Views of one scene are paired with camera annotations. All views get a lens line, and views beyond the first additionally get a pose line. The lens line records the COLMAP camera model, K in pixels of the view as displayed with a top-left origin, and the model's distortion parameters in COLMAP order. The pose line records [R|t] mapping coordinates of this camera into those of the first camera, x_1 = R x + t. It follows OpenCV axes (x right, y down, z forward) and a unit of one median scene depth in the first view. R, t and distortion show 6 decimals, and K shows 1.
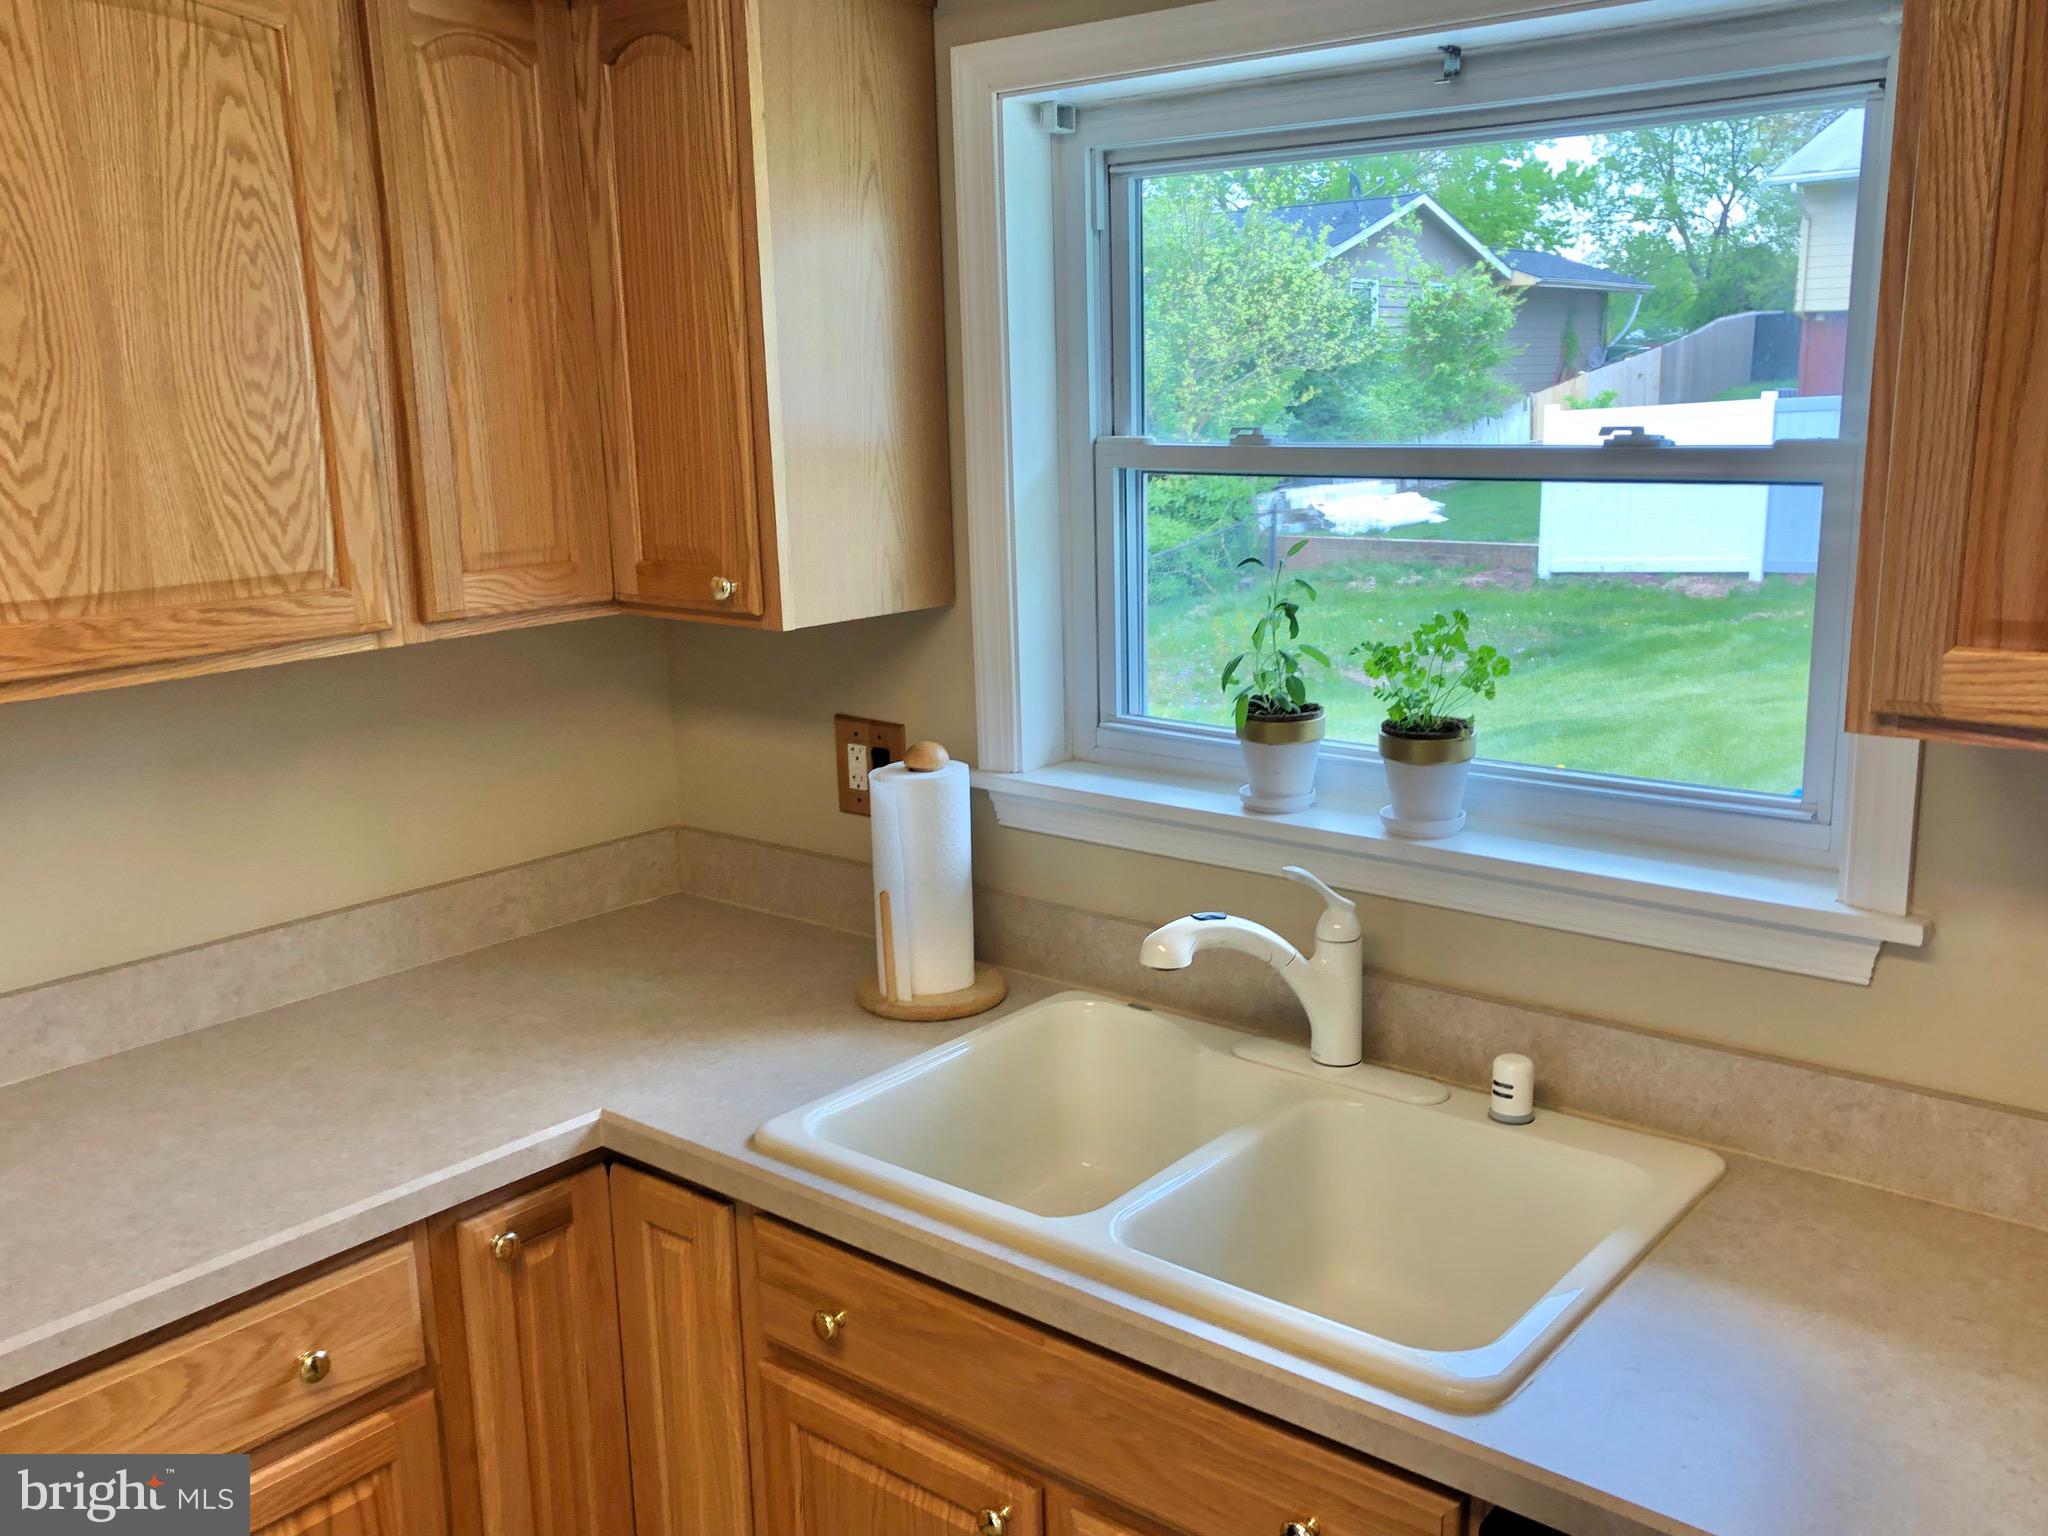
lens RADIAL K [[1786.2, 0, 1041.1], [0, 1786.2, 787.2], [0, 0, 1]] dist [-0.000444, 0.001338]
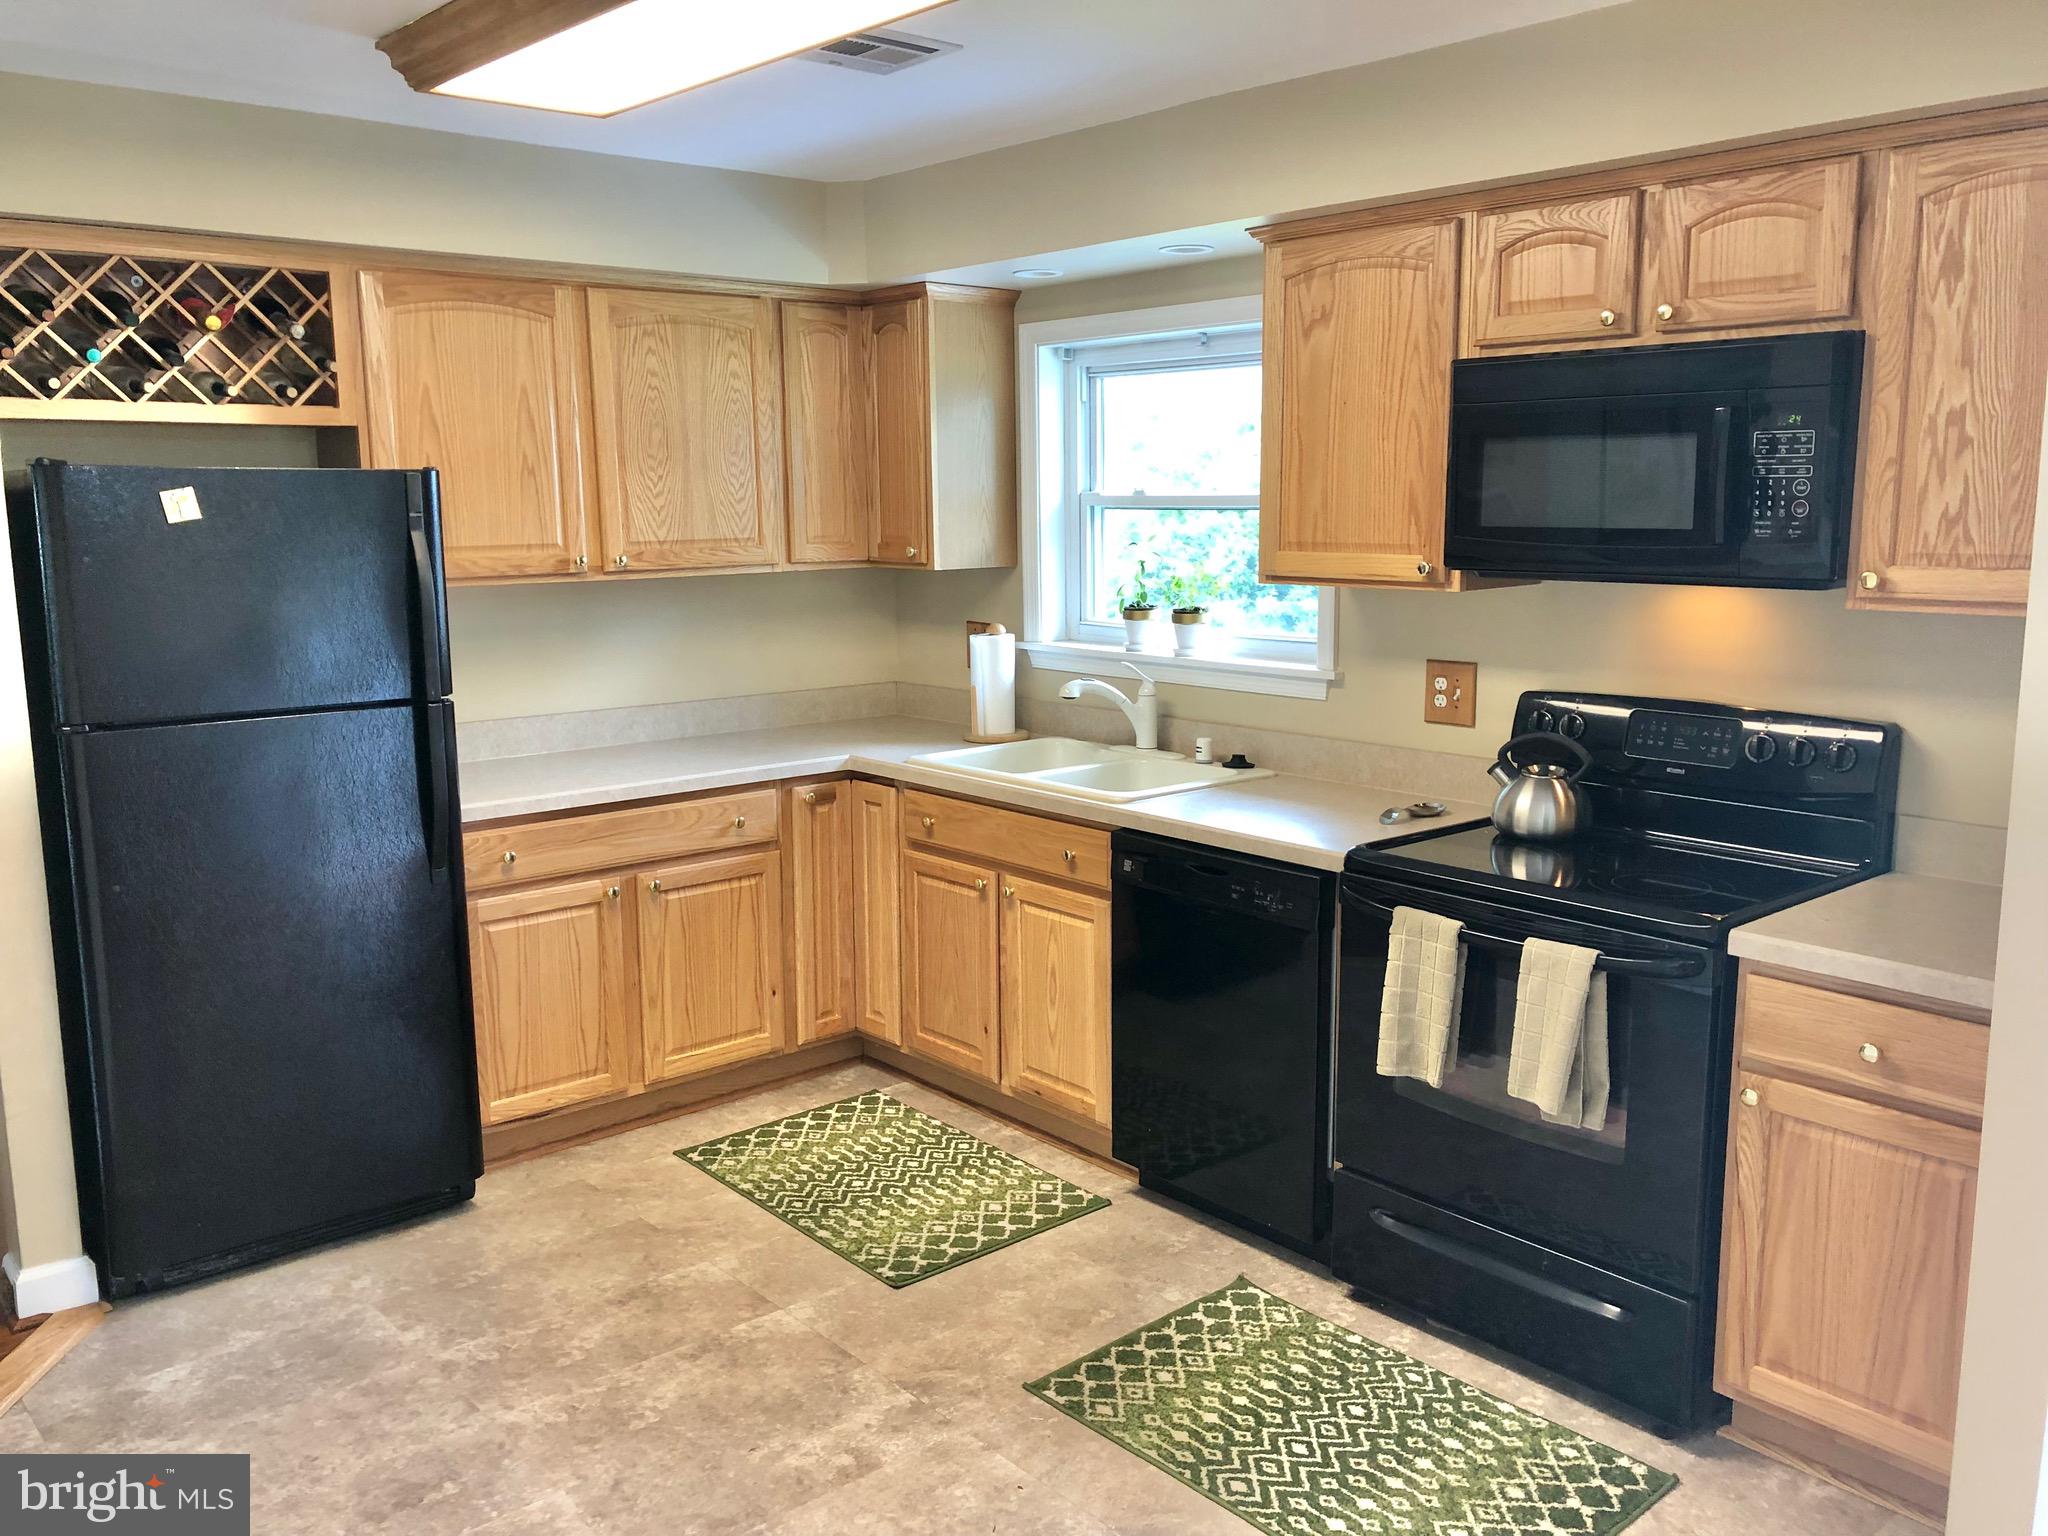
lens RADIAL K [[1677.6, 0, 1019.2], [0, 1677.6, 771.0], [0, 0, 1]] dist [0.006580, 0.002925]
pose [[0.984693, 0.039464, -0.169770, 0.379320], [-0.048337, 0.997655, -0.048455, 0.302893], [0.167459, 0.055919, 0.984292, -1.241606]]
